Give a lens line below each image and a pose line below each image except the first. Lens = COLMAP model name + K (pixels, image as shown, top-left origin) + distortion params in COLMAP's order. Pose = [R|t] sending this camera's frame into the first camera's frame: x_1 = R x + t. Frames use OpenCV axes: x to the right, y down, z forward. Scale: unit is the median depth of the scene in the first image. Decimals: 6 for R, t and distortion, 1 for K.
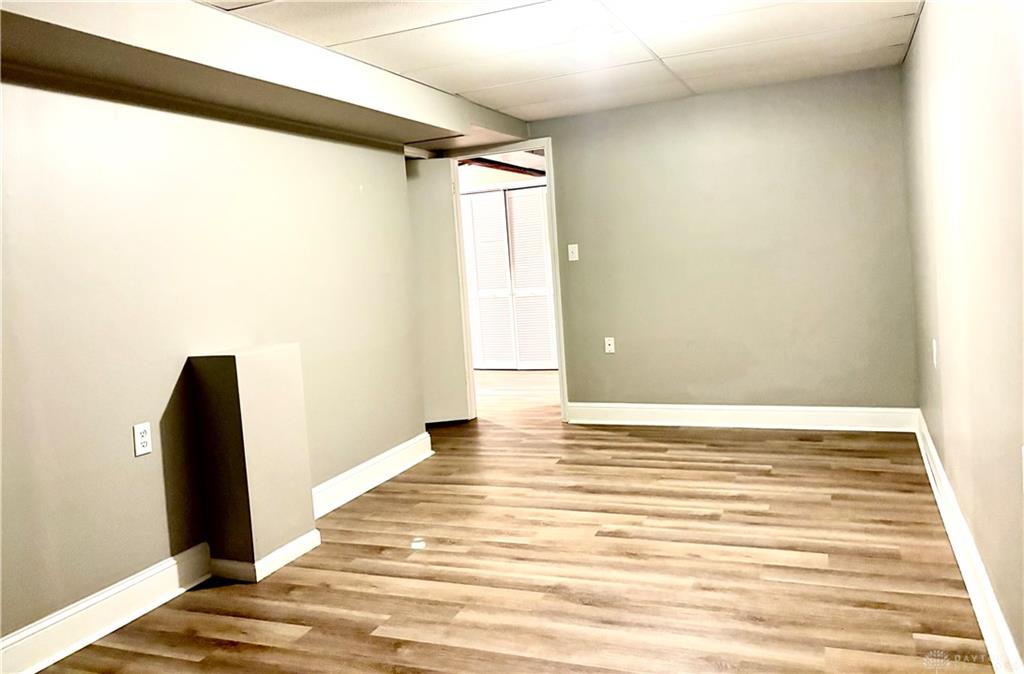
lens RADIAL K [[787.6, 0, 512.0], [0, 787.6, 337.0], [0, 0, 1]] dist [0.001887, 0.001698]
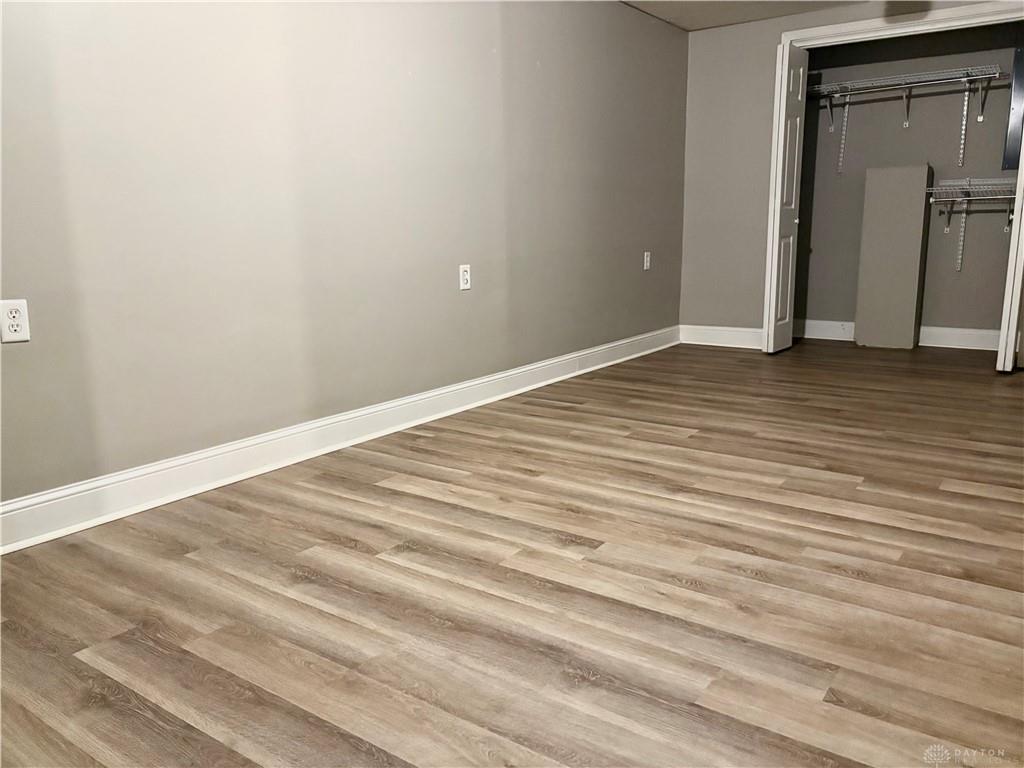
lens RADIAL K [[780.1, 0, 512.0], [0, 780.1, 384.0], [0, 0, 1]] dist [0.065515, -0.098580]
pose [[-0.971373, 0.040901, 0.234011, 0.023883], [0.107439, 0.954204, 0.279198, -0.074320], [-0.211875, 0.296348, -0.931283, 1.770328]]
